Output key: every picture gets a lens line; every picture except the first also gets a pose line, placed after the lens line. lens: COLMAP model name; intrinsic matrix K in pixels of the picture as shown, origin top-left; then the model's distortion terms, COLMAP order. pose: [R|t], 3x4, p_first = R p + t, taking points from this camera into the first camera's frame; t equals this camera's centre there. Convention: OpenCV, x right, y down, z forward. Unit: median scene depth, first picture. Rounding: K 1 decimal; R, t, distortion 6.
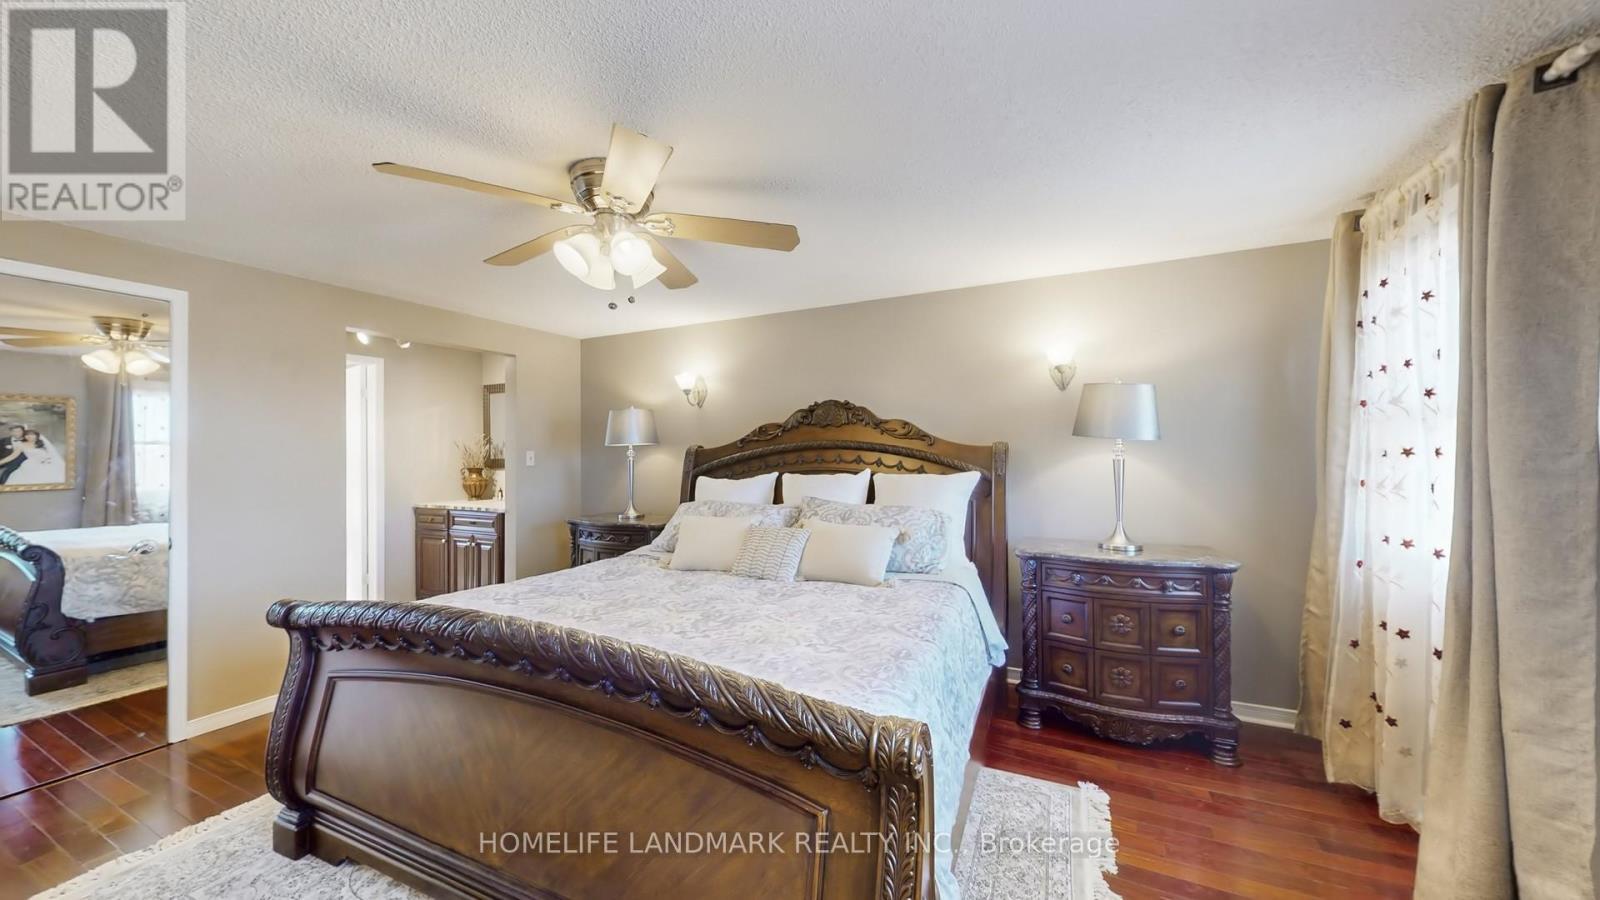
lens RADIAL K [[560.9, 0, 800.0], [0, 560.9, 450.0], [0, 0, 1]] dist [0.000845, 0.000046]
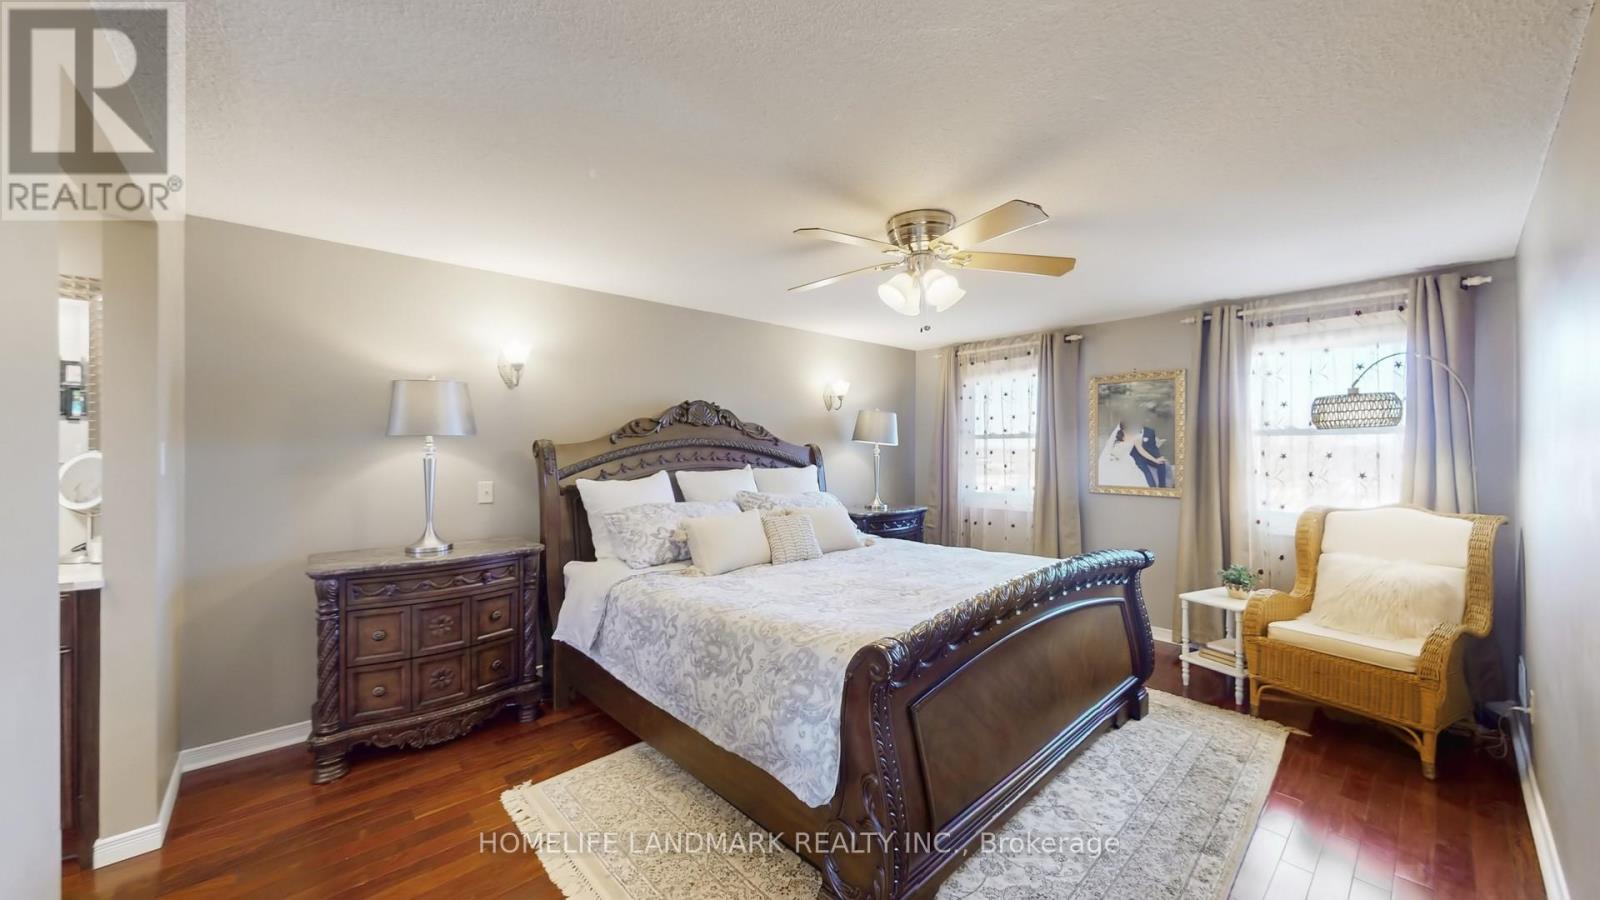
lens RADIAL K [[575.3, 0, 800.0], [0, 575.3, 450.0], [0, 0, 1]] dist [-0.038230, -0.000022]
pose [[0.337644, 0.010181, 0.941219, -0.324455], [-0.012959, 0.999897, -0.006167, 0.002750], [-0.941185, -0.010115, 0.337741, 0.168192]]
